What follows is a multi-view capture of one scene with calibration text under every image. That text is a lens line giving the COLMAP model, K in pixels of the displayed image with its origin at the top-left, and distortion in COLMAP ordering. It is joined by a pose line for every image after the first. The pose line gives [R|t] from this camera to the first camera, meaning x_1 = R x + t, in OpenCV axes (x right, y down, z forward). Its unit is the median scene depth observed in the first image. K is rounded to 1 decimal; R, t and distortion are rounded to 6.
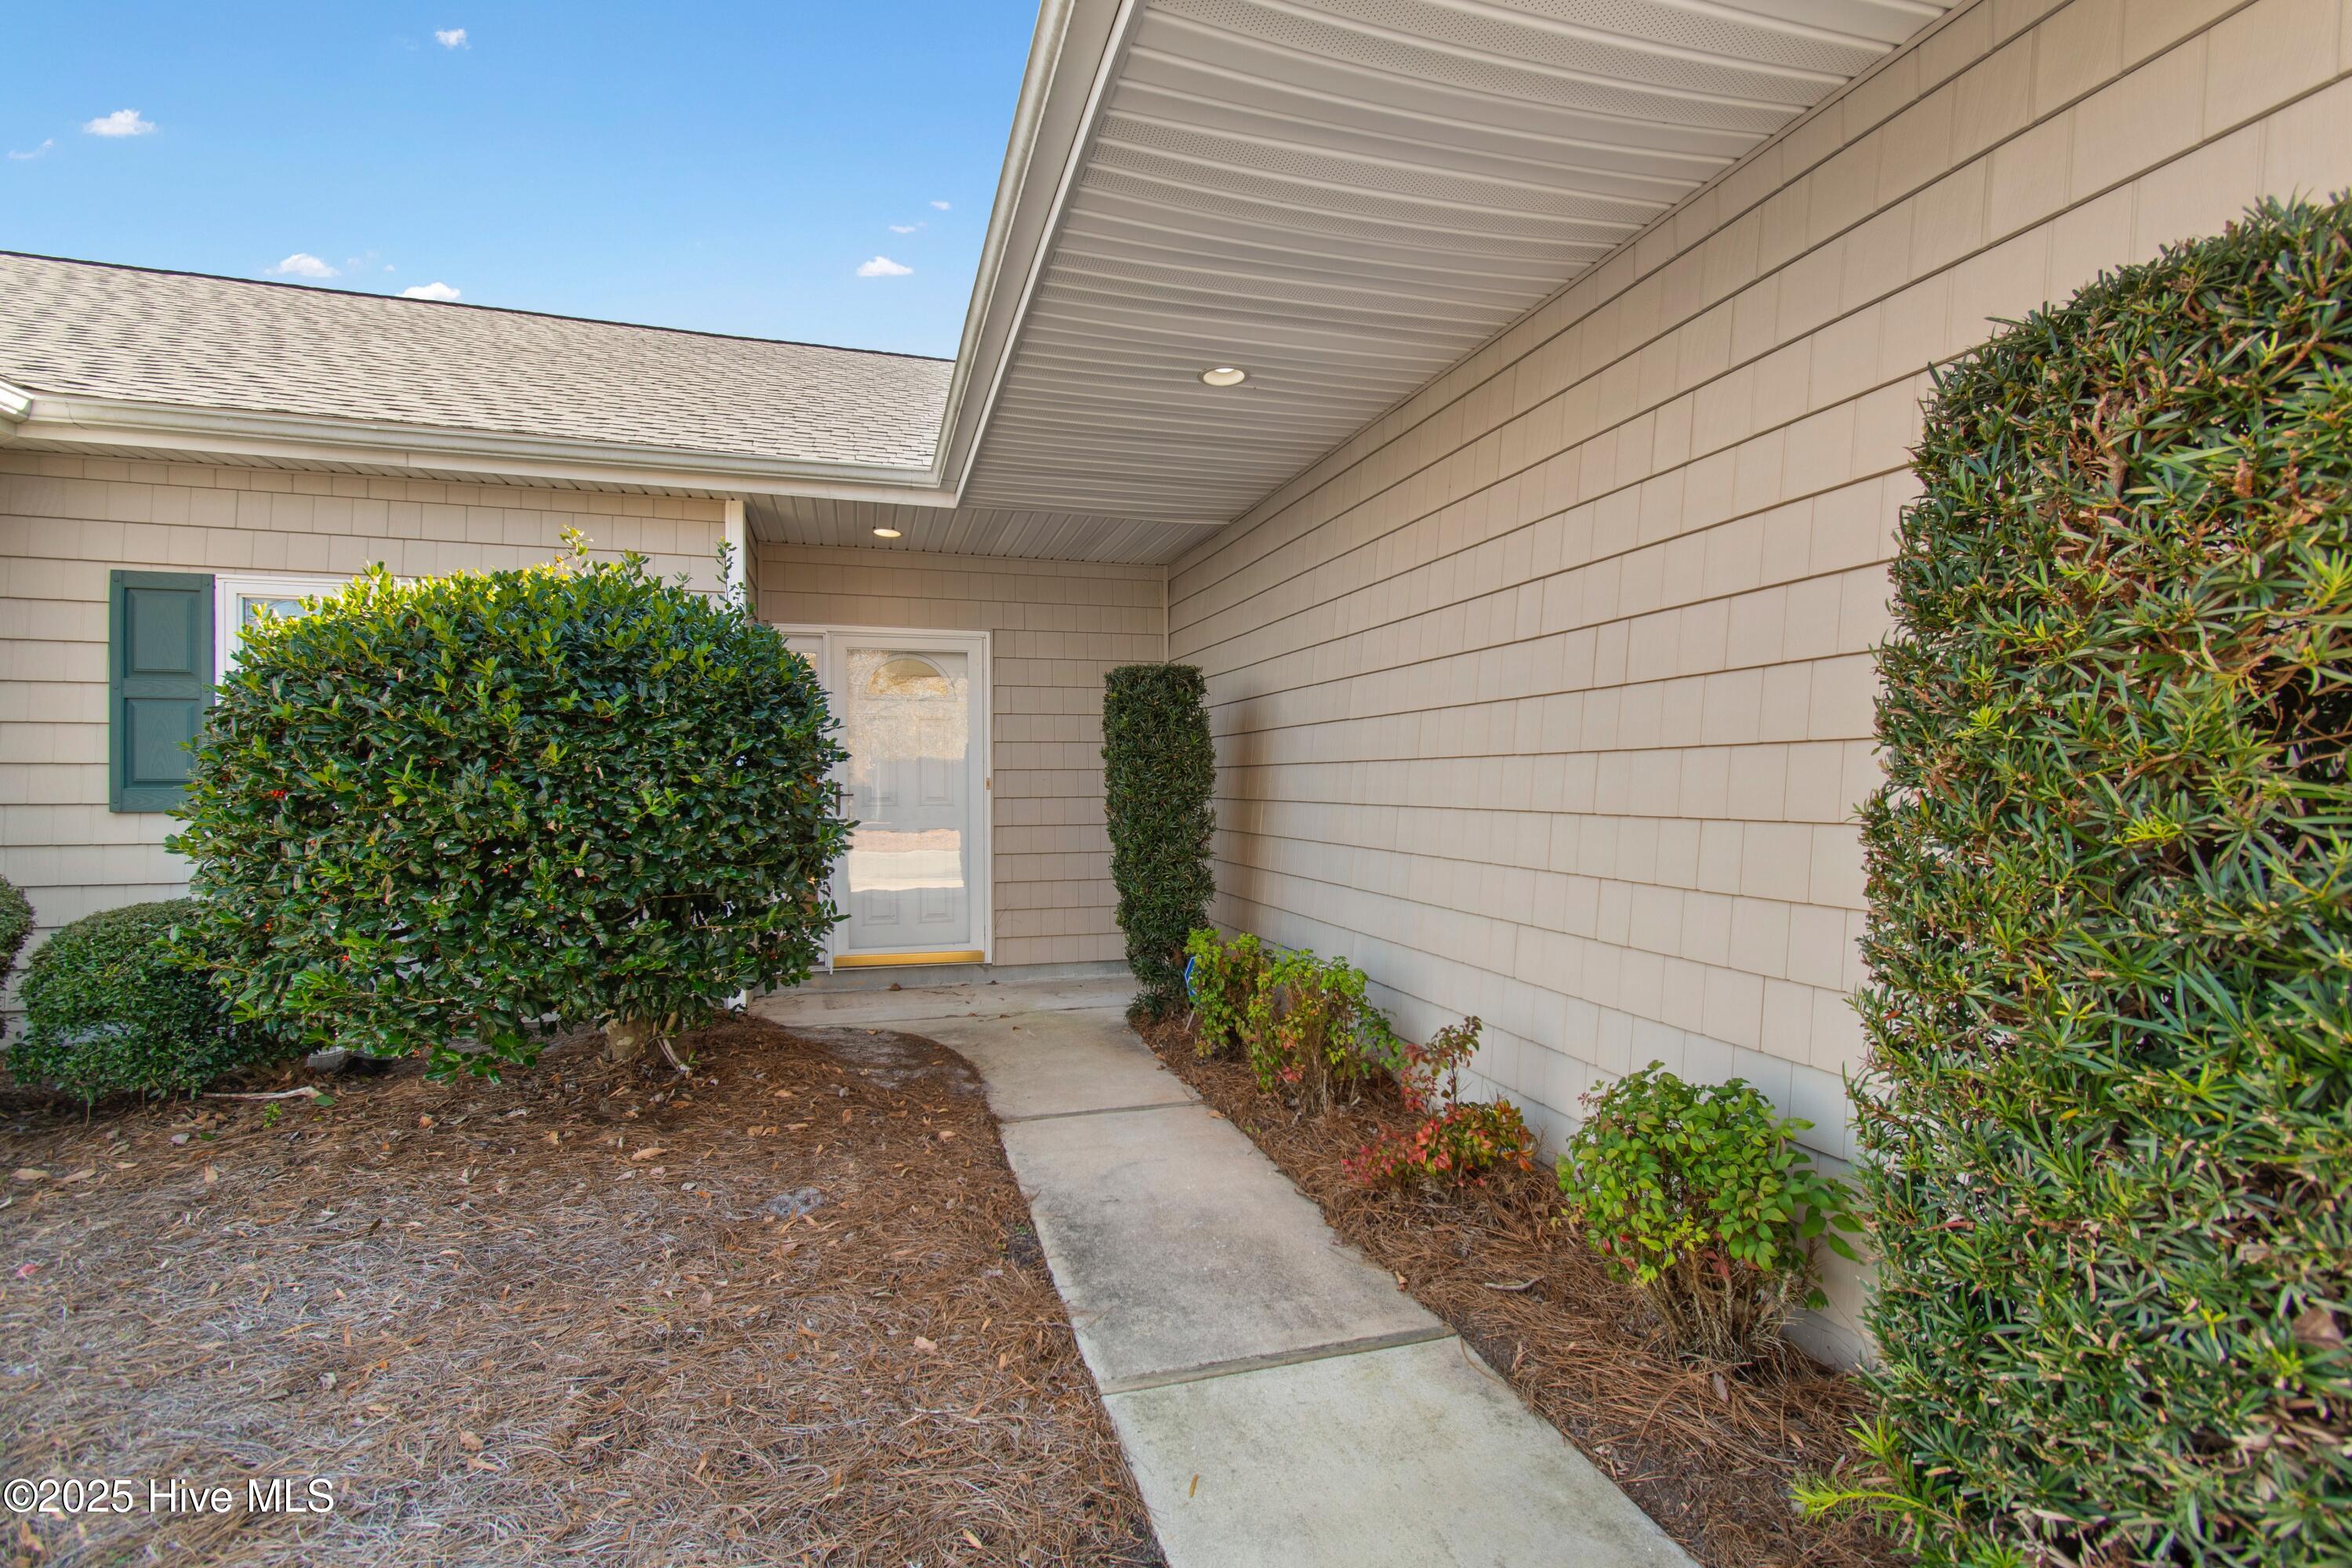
lens RADIAL K [[1050.2, 0, 1172.8], [0, 1050.2, 785.0], [0, 0, 1]] dist [0.000364, 0.000111]
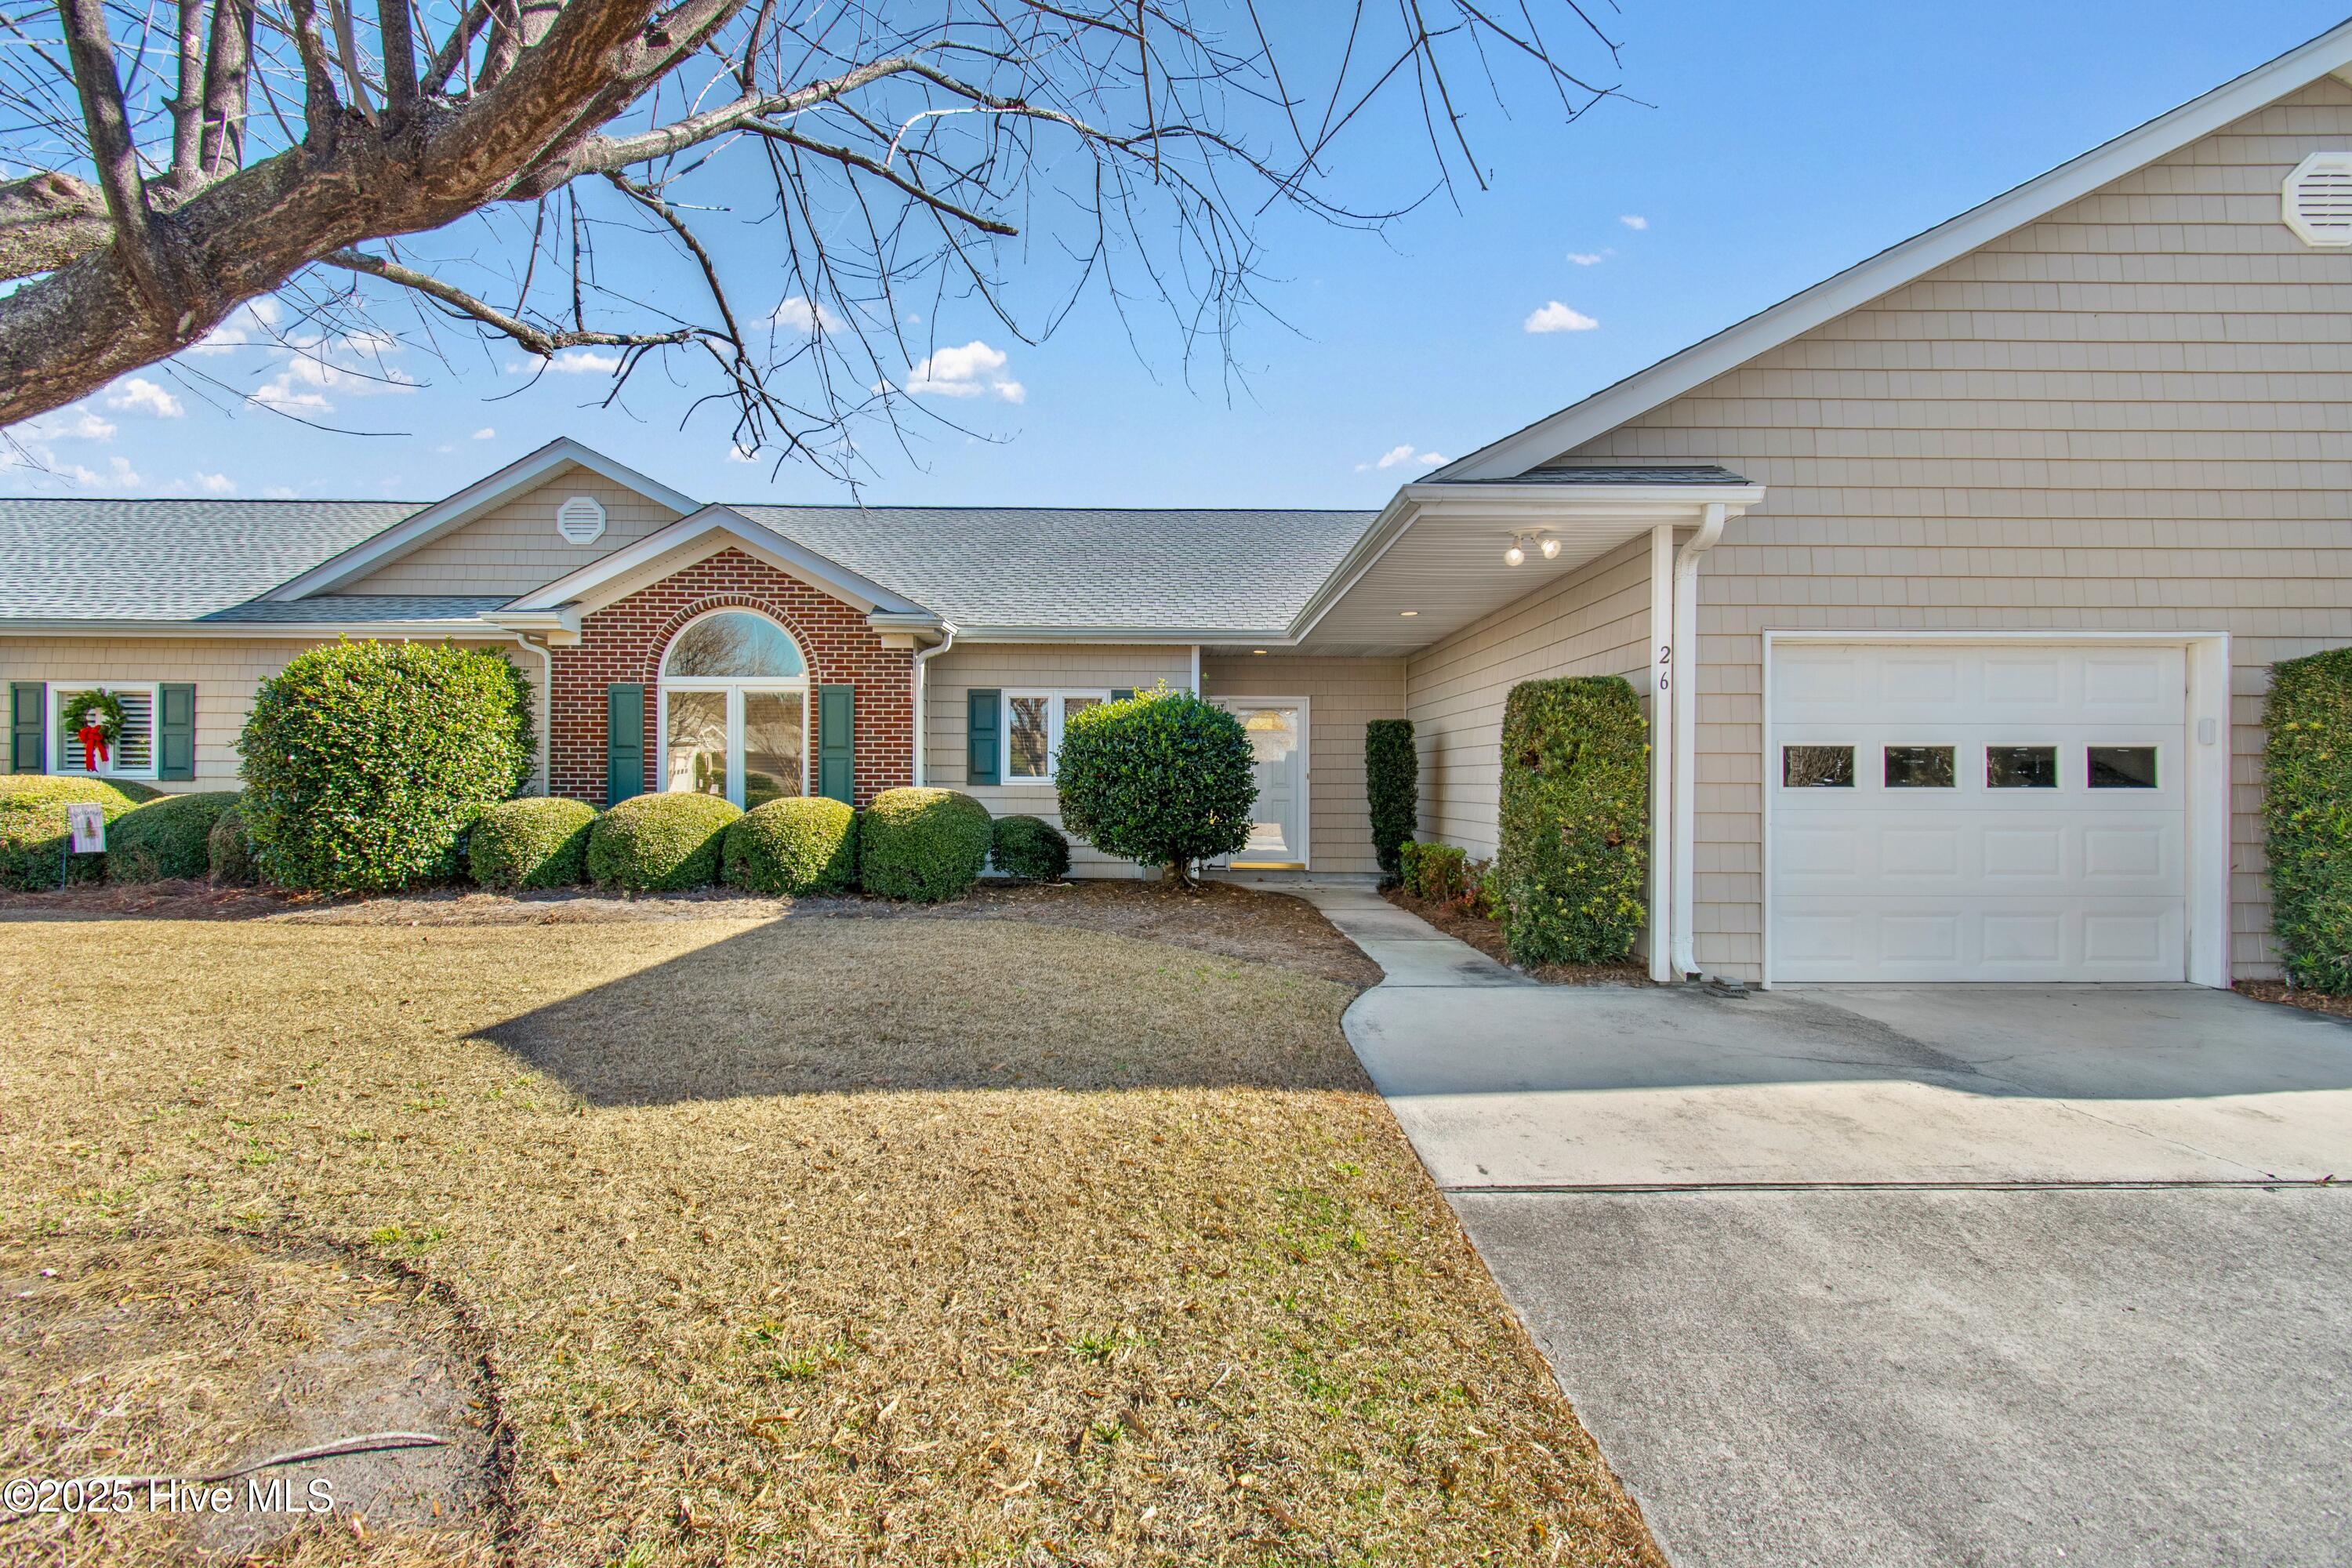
lens RADIAL K [[1050.2, 0, 1180.0], [0, 1050.2, 784.9], [0, 0, 1]] dist [0.000364, 0.000111]
pose [[0.963416, 0.006484, -0.267931, 0.146618], [-0.006669, 0.999978, 0.000220, 0.020265], [0.267927, 0.001574, 0.963438, -1.177352]]
